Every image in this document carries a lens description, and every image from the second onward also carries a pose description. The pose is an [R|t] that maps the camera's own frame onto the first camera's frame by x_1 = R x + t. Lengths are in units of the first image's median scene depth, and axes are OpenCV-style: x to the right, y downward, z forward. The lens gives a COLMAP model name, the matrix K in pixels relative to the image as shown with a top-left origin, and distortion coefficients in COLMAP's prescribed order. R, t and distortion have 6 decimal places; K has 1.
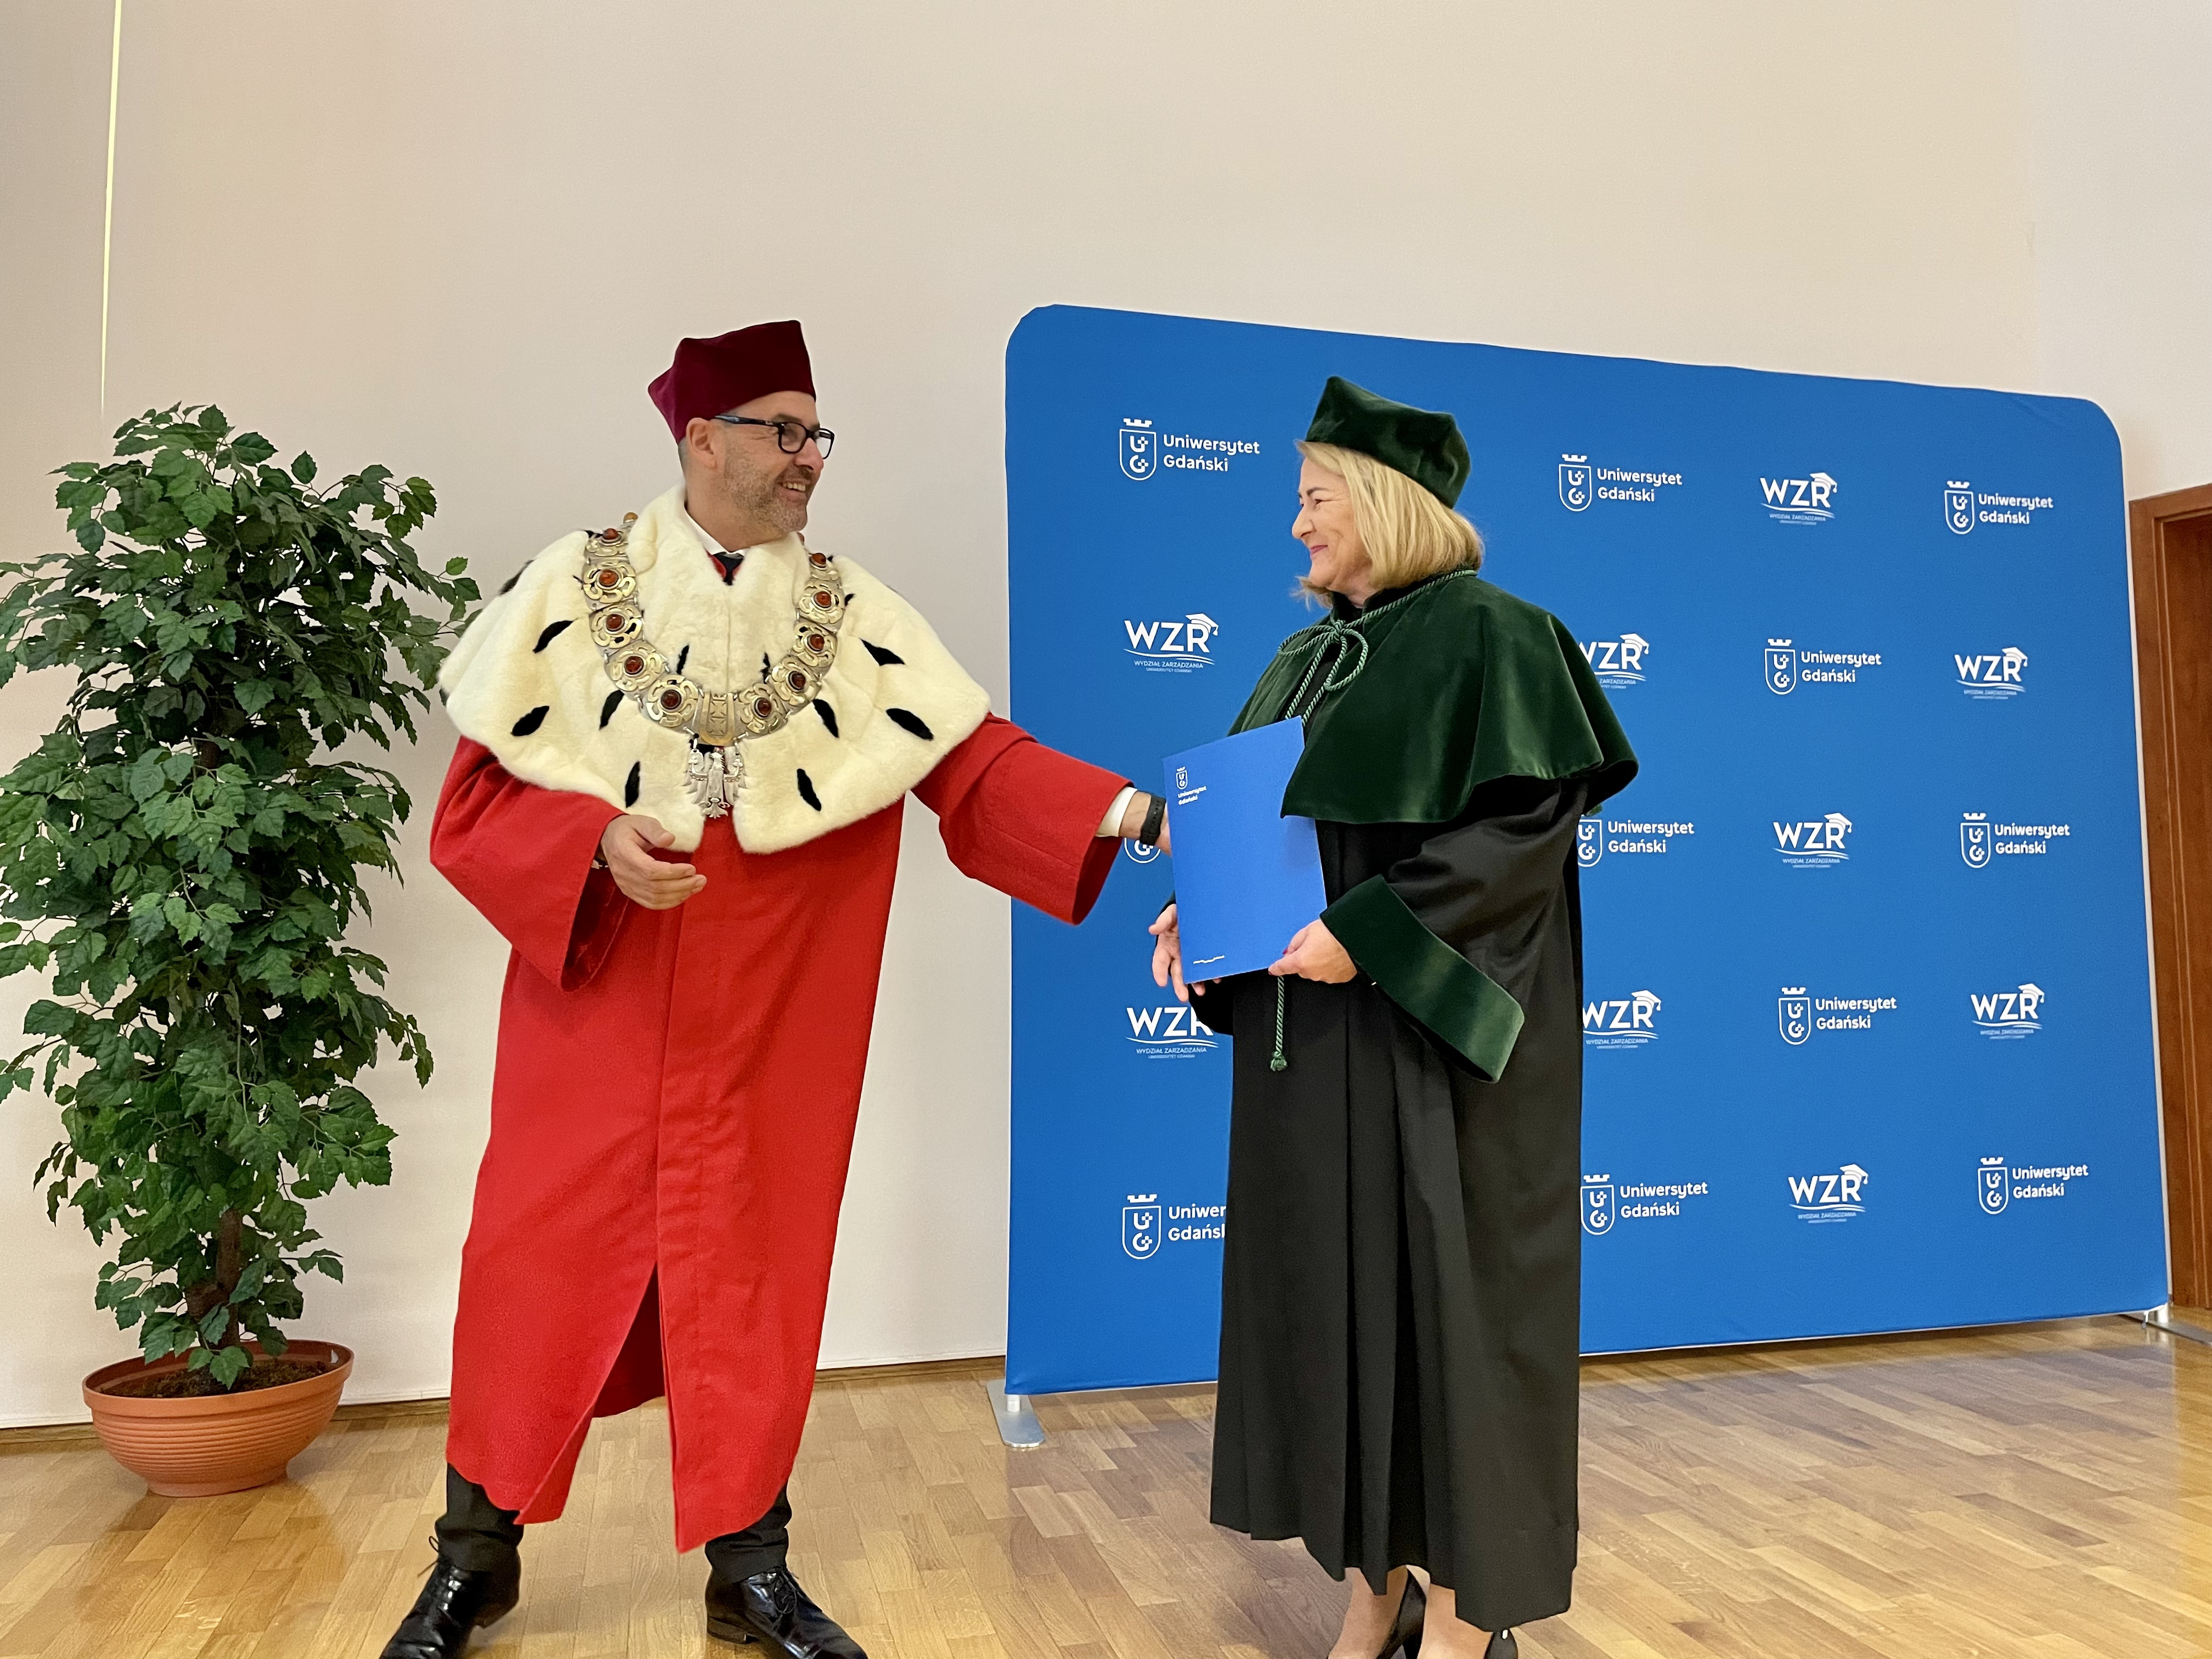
lens RADIAL K [[1669.1, 0, 1110.8], [0, 1669.1, 810.1], [0, 0, 1]] dist [0.080990, -0.106766]
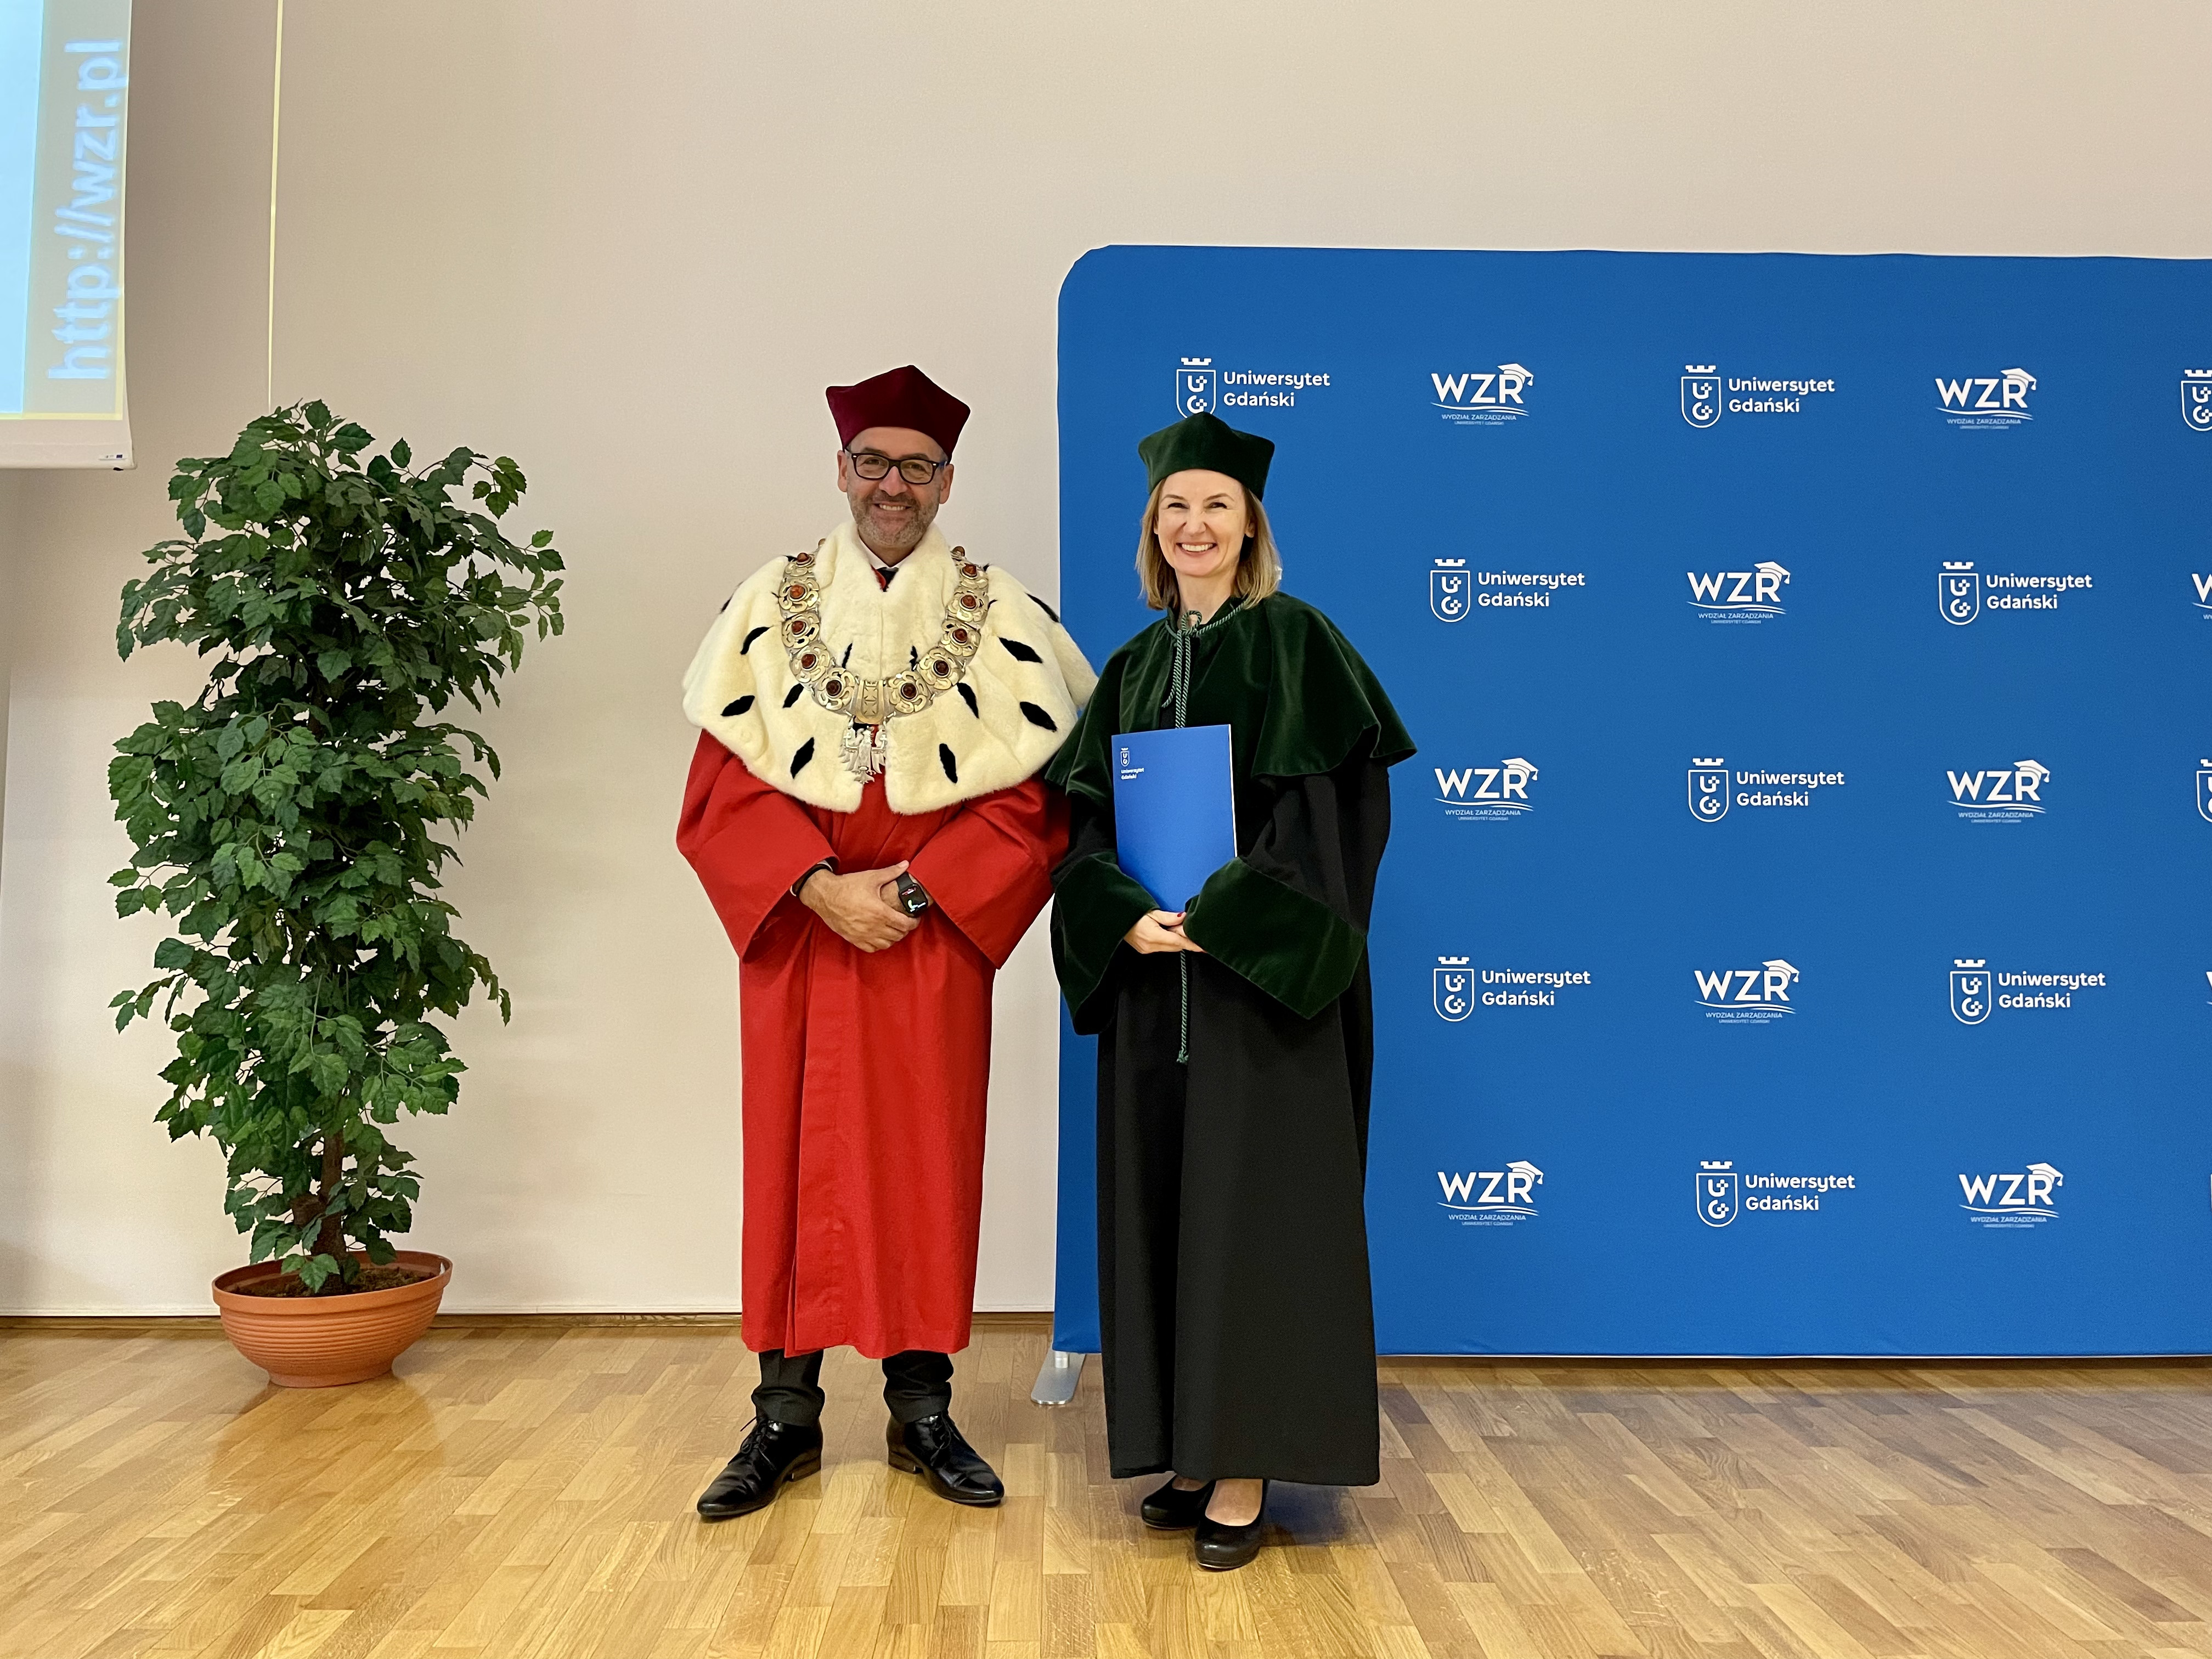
lens RADIAL K [[1670.6, 0, 1090.1], [0, 1670.6, 797.4], [0, 0, 1]] dist [0.076124, -0.099120]
pose [[0.971306, -0.002821, -0.237816, 0.208332], [0.007148, 0.999824, 0.017337, 0.002834], [0.237725, -0.018540, 0.971155, 0.047083]]
